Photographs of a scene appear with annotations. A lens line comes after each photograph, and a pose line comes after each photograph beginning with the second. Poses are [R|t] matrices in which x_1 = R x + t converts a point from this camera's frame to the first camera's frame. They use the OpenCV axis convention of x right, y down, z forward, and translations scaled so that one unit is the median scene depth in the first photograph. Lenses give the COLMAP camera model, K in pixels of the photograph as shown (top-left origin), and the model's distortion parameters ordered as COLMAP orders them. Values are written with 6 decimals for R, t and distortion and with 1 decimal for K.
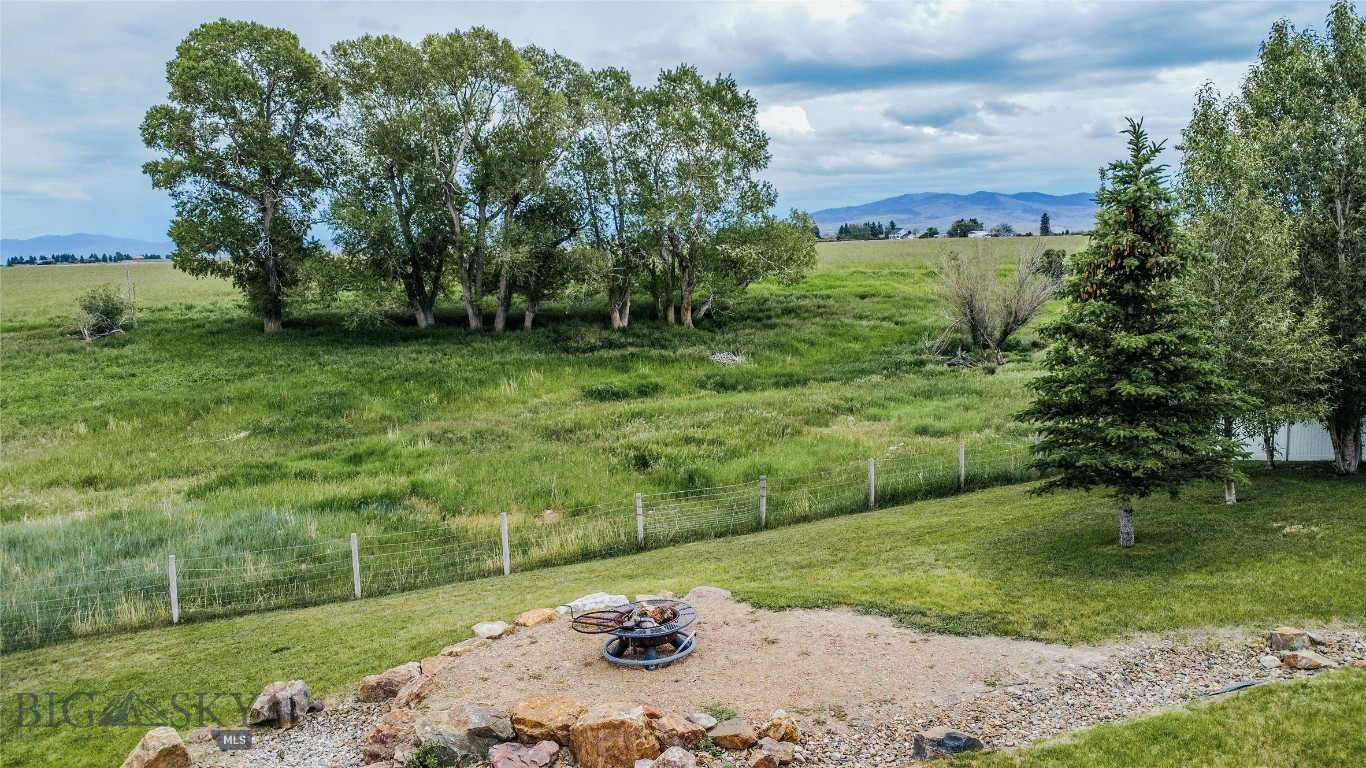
lens RADIAL K [[995.6, 0, 681.0], [0, 995.6, 383.7], [0, 0, 1]] dist [-0.023504, -0.011380]
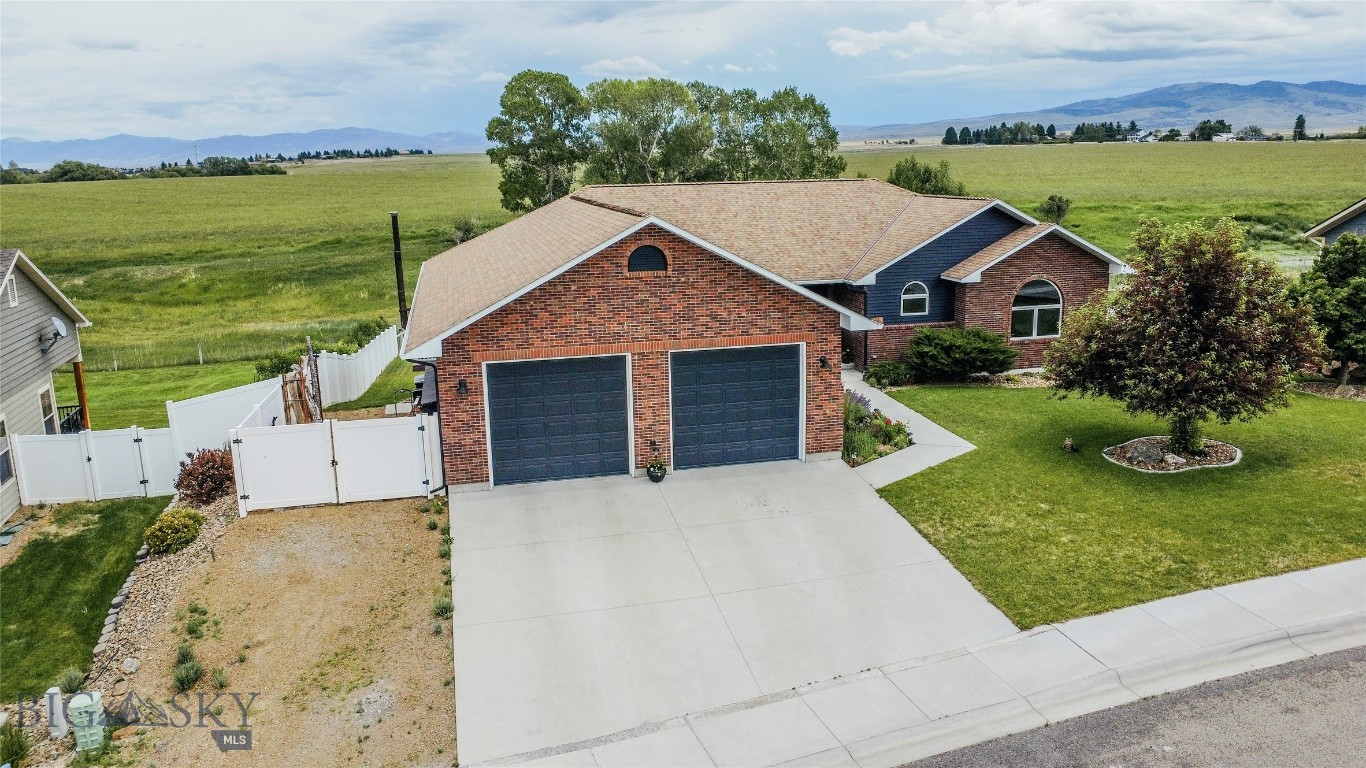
lens RADIAL K [[995.6, 0, 681.0], [0, 995.6, 383.7], [0, 0, 1]] dist [-0.023504, -0.011380]
pose [[0.973470, 0.055007, -0.222105, 0.228531], [-0.031900, 0.993820, 0.106317, 0.001989], [0.226580, -0.096412, 0.969209, -0.711425]]
